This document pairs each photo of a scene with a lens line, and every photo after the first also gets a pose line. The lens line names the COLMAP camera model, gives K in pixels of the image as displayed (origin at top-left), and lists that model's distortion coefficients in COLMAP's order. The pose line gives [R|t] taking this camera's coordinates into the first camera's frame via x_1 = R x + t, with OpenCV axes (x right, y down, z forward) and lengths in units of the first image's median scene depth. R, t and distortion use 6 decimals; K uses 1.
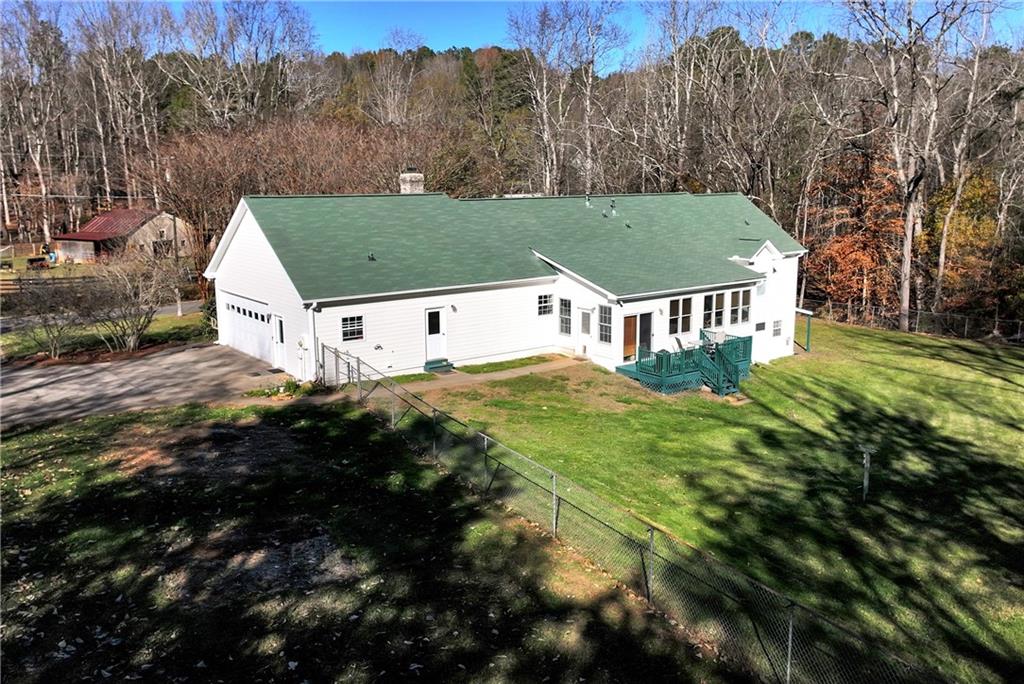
lens RADIAL K [[910.2, 0, 507.7], [0, 910.2, 345.1], [0, 0, 1]] dist [0.010995, -0.020492]
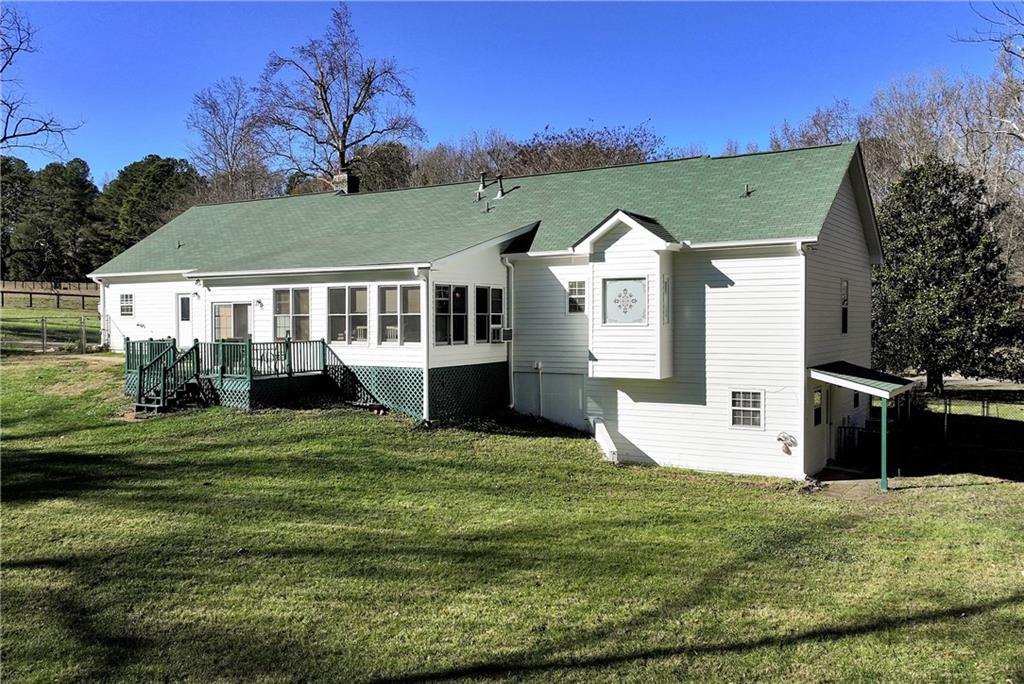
lens RADIAL K [[910.2, 0, 507.7], [0, 910.2, 345.1], [0, 0, 1]] dist [0.010995, -0.020492]
pose [[0.306852, 0.031682, -0.951230, 0.970388], [-0.177819, 0.983756, -0.024597, -0.024134], [0.934999, 0.176694, 0.307501, 1.045916]]
